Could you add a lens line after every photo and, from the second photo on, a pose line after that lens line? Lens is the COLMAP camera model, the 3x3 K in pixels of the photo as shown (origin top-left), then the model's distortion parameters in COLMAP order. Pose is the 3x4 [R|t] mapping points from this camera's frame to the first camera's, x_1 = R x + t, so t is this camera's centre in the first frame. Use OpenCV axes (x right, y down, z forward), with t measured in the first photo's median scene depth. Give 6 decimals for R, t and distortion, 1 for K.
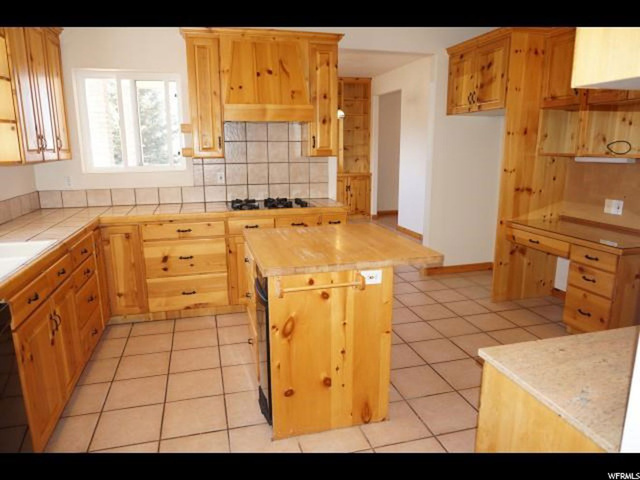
lens RADIAL K [[430.9, 0, 320.4], [0, 430.9, 240.5], [0, 0, 1]] dist [-0.040236, 0.006154]
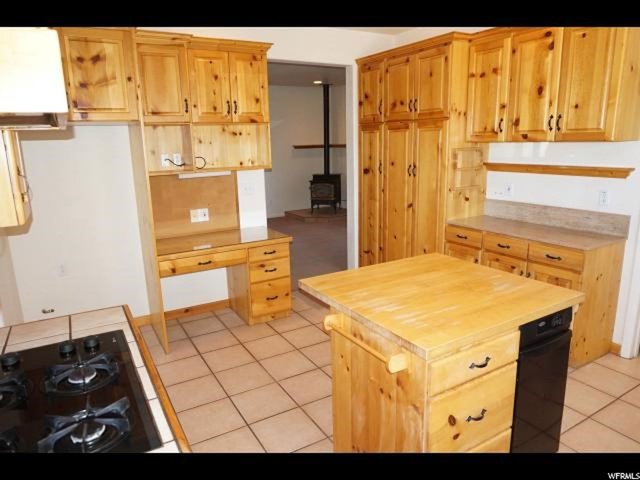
lens RADIAL K [[430.9, 0, 320.3], [0, 430.9, 237.8], [0, 0, 1]] dist [-0.040236, 0.006154]
pose [[-0.268487, -0.194308, 0.943482, -0.481895], [0.229969, 0.938194, 0.258661, -0.247045], [-0.935430, 0.286419, -0.207208, 0.962565]]
